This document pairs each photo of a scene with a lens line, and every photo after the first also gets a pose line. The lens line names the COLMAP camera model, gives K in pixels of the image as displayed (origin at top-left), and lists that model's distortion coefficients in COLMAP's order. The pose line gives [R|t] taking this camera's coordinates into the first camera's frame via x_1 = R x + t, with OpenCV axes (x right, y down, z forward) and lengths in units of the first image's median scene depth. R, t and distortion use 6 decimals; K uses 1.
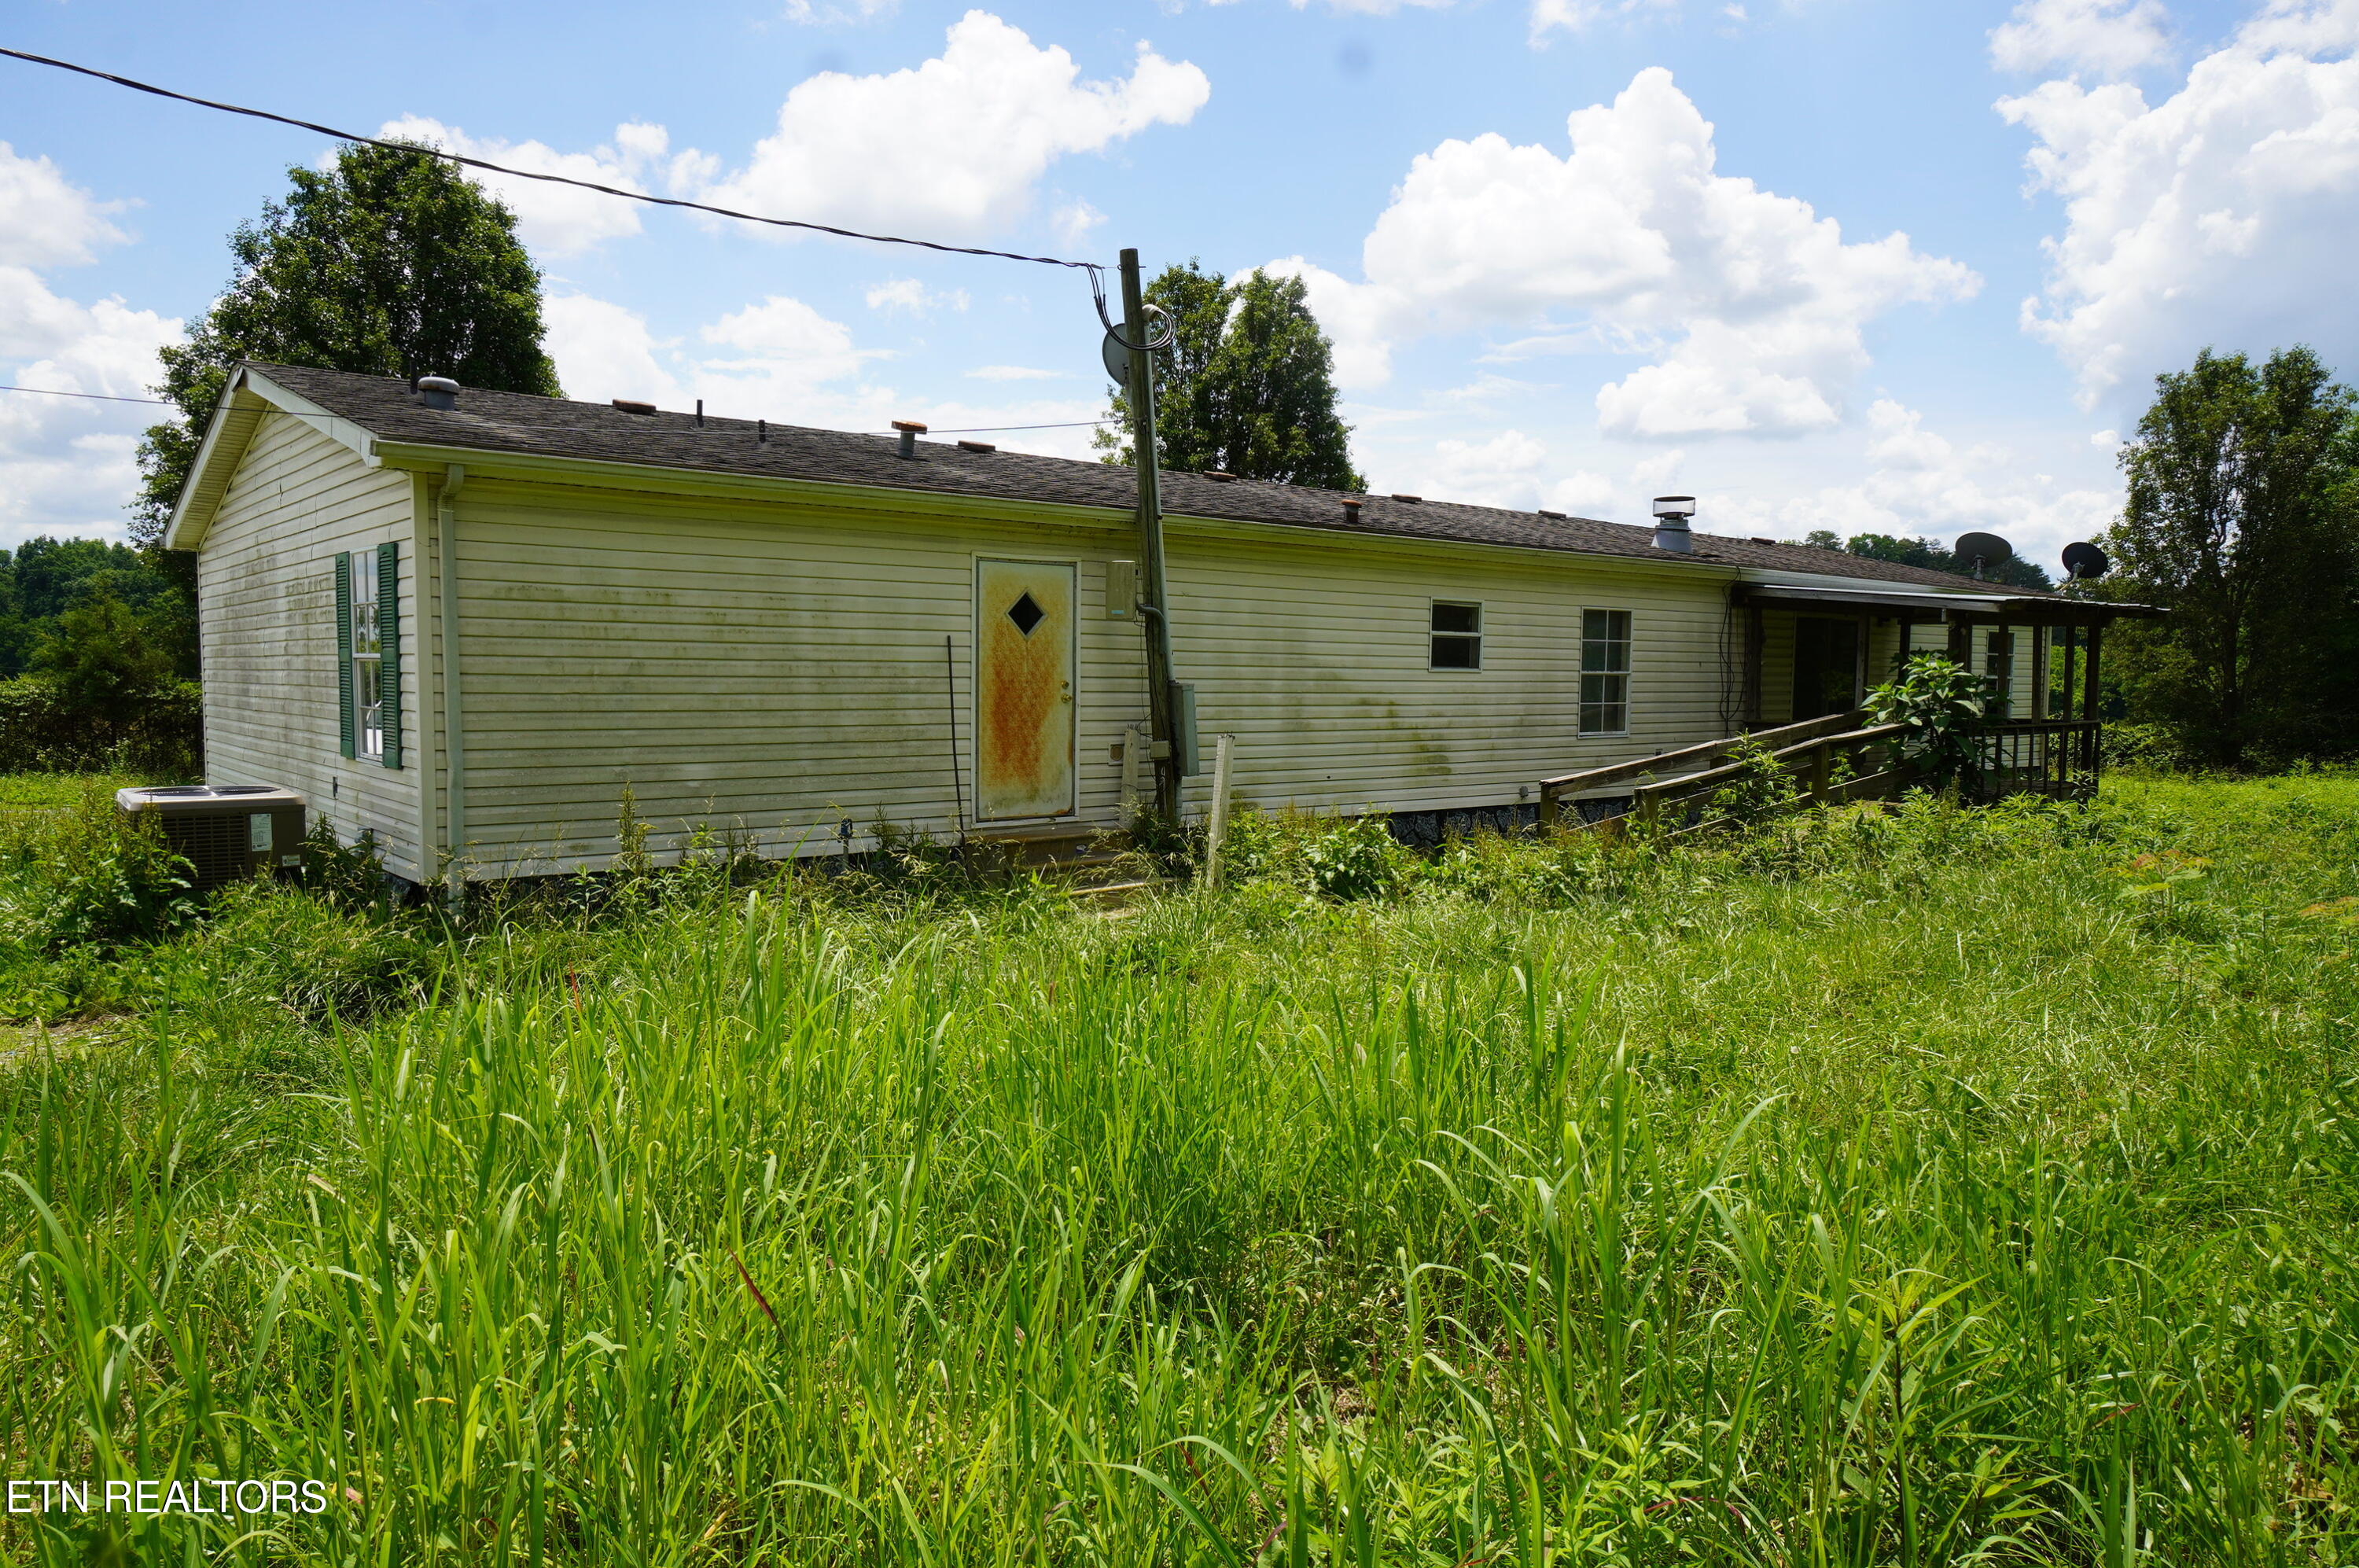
lens RADIAL K [[1642.7, 0, 1179.5], [0, 1642.7, 784.0], [0, 0, 1]] dist [0.031711, -0.006391]
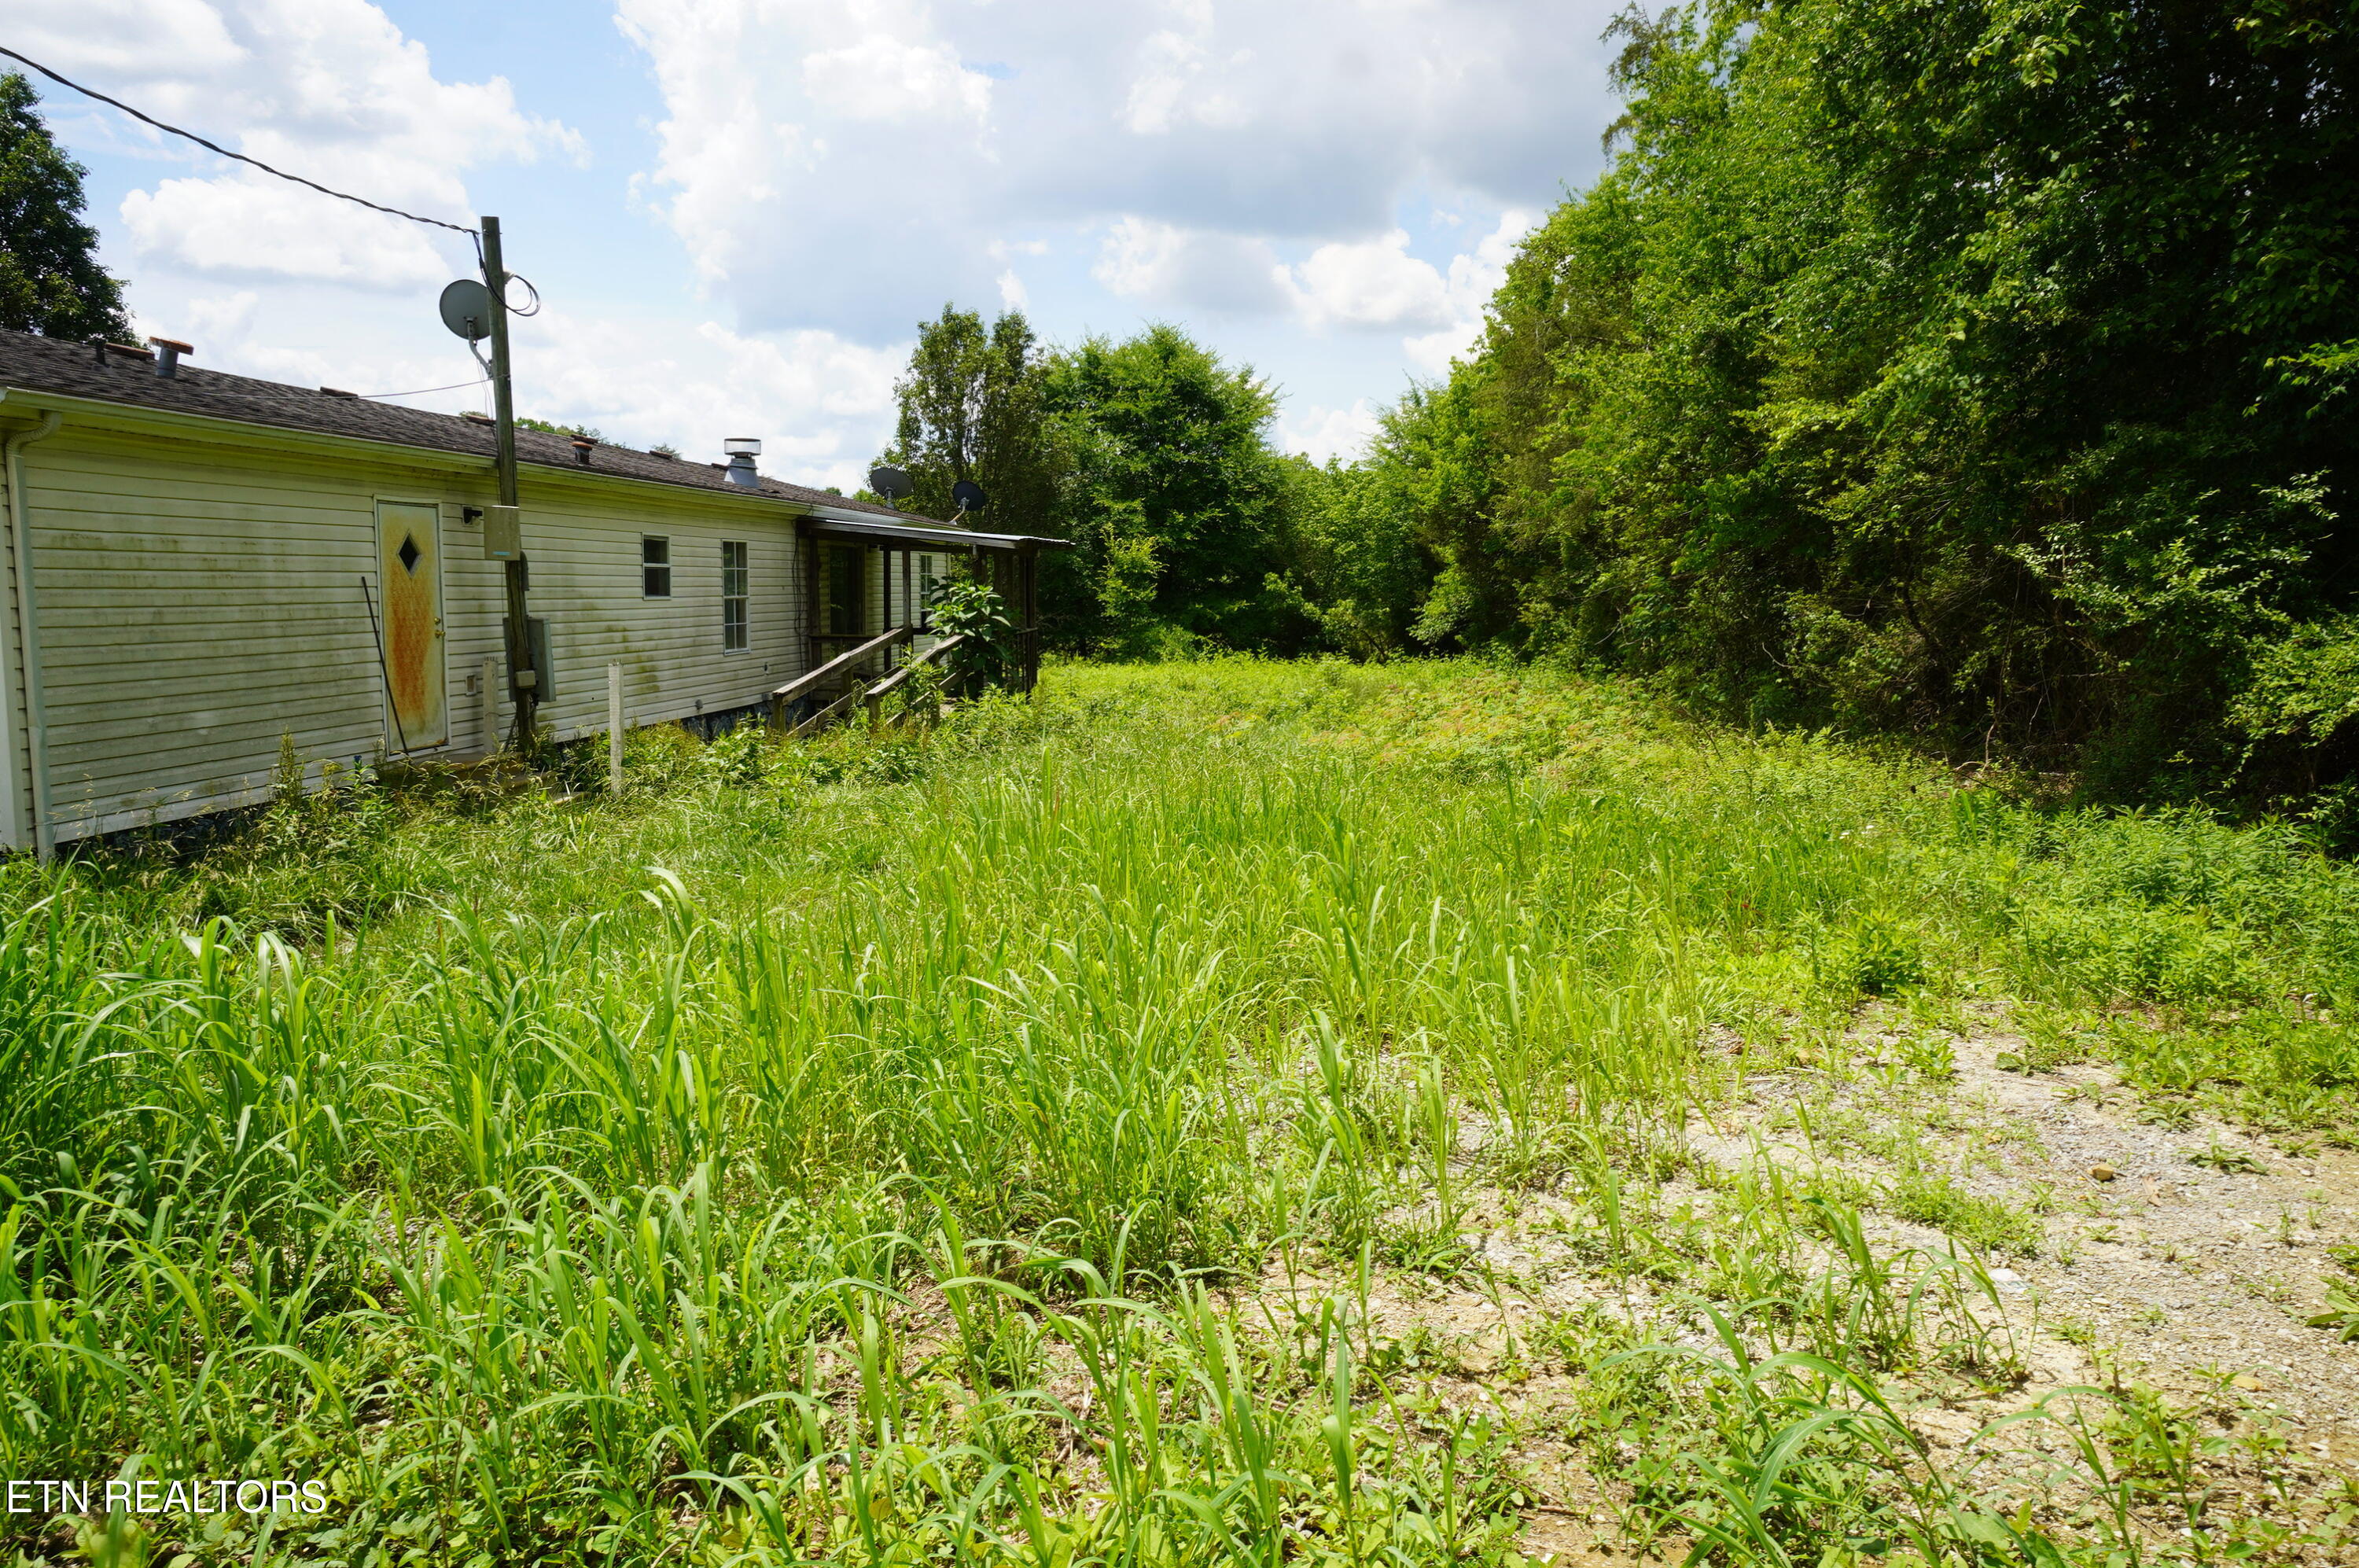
lens RADIAL K [[1880.4, 0, 1179.5], [0, 1880.4, 784.0], [0, 0, 1]] dist [-0.009085, 0.165902]
pose [[0.717518, -0.079403, 0.691999, -0.472504], [0.044452, 0.996676, 0.068271, -0.014525], [-0.695120, -0.018224, 0.718663, -0.167035]]
